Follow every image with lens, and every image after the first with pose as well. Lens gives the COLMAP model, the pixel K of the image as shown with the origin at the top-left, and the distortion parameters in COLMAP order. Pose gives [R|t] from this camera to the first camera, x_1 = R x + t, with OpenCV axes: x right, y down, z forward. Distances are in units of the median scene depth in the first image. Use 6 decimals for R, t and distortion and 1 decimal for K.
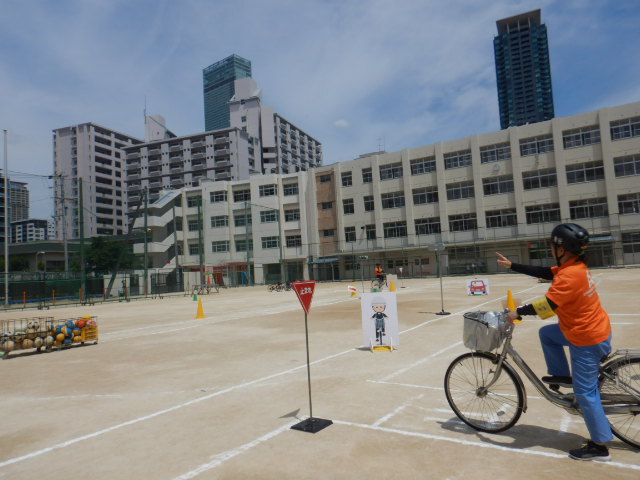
lens RADIAL K [[458.3, 0, 320.1], [0, 458.3, 241.2], [0, 0, 1]] dist [0.009462, 0.004213]
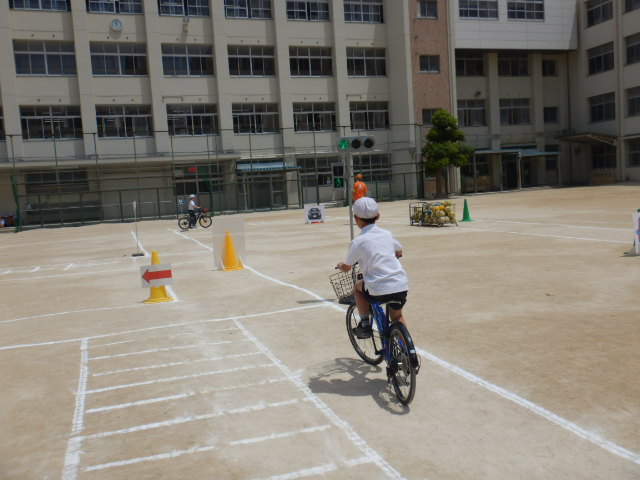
lens RADIAL K [[843.0, 0, 320.1], [0, 843.0, 240.1], [0, 0, 1]] dist [0.185861, 0.000000]
pose [[0.570137, -0.026089, 0.821135, -0.359268], [-0.028045, 0.998295, 0.051190, 0.037906], [-0.821071, -0.052214, 0.568433, 0.227556]]
